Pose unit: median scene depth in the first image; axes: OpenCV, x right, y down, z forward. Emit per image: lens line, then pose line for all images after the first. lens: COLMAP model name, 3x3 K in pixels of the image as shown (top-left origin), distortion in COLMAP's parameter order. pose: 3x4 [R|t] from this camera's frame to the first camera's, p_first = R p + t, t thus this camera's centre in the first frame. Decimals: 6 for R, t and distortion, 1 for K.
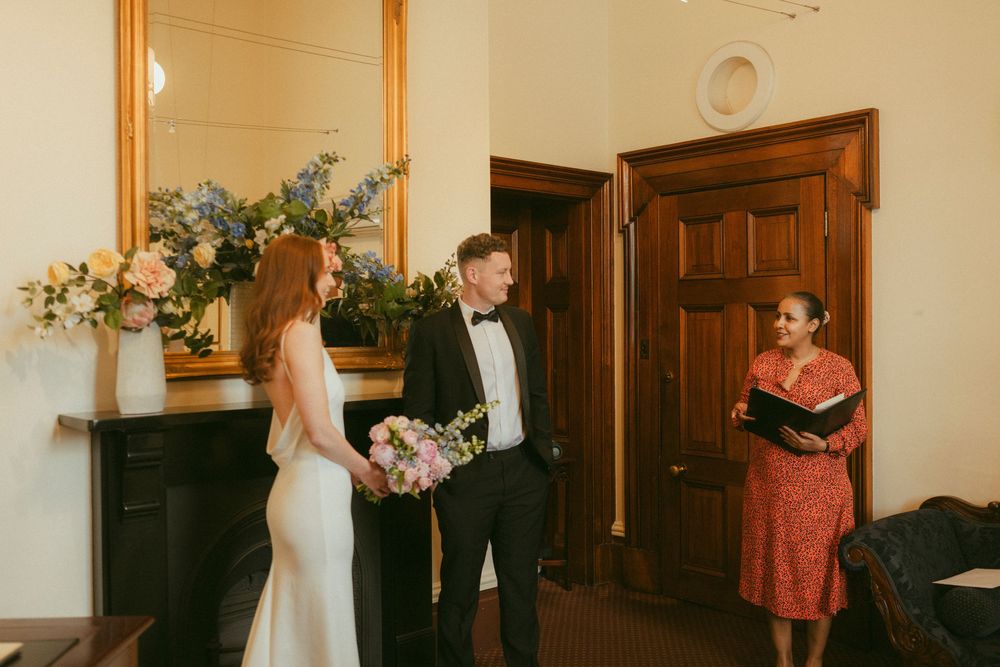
lens RADIAL K [[955.6, 0, 500.0], [0, 955.6, 333.5], [0, 0, 1]] dist [0.010606, 0.008836]
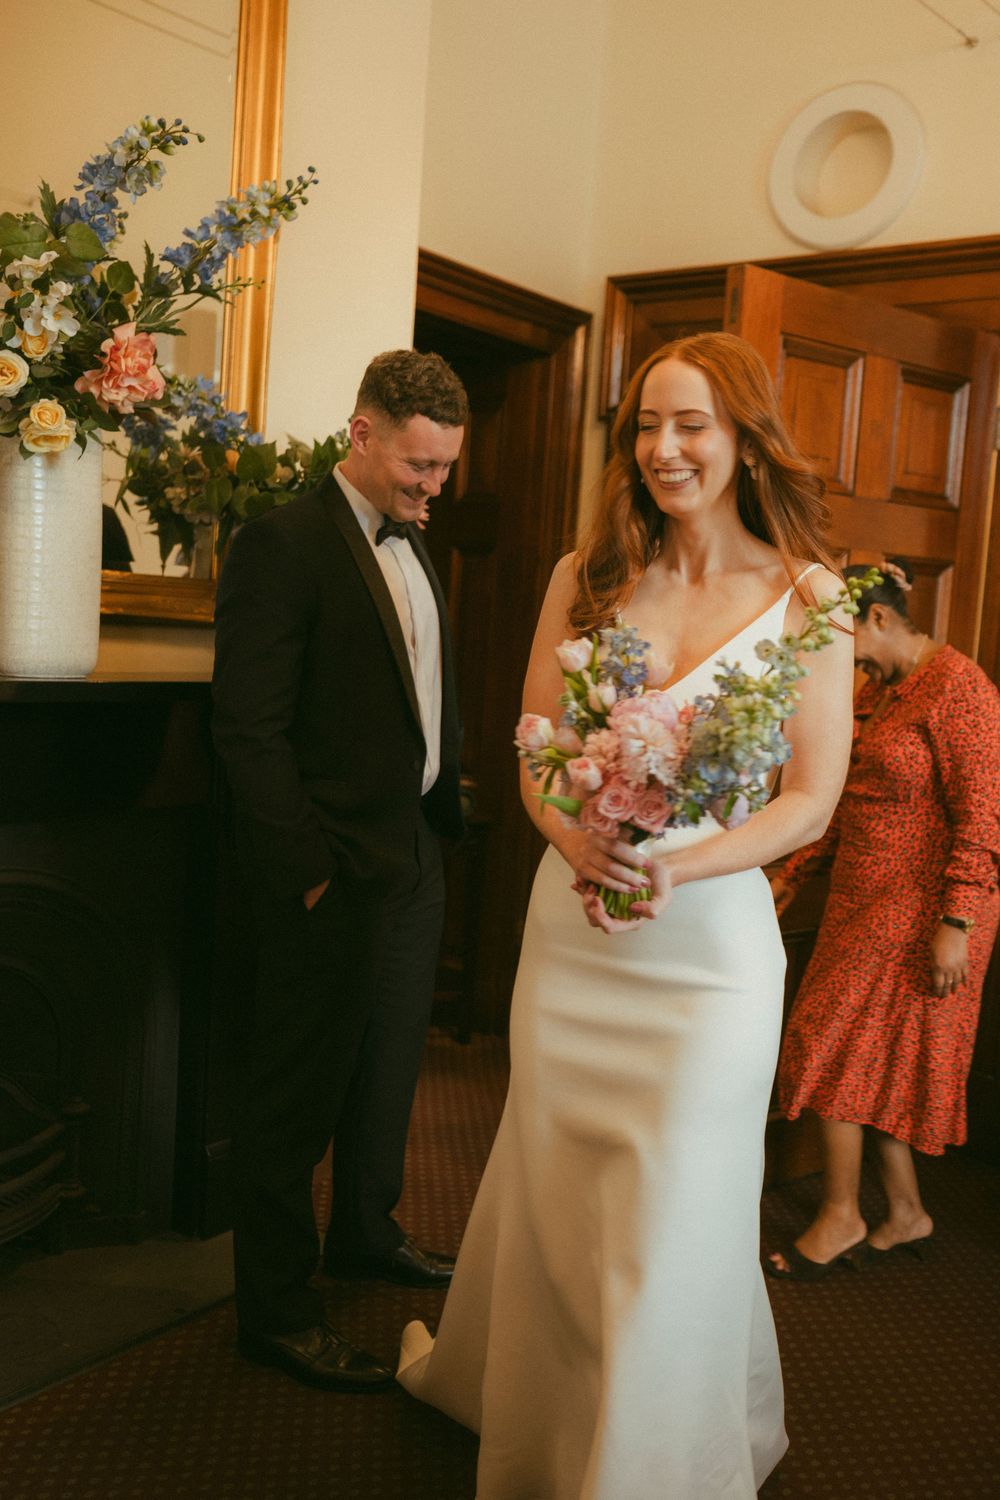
lens RADIAL K [[1433.4, 0, 500.0], [0, 1433.4, 750.0], [0, 0, 1]] dist [0.010606, 0.008836]
pose [[0.979188, 0.052822, 0.195963, -0.130160], [-0.069233, 0.994557, 0.077861, 0.037570], [-0.190784, -0.089808, 0.977515, 0.261691]]
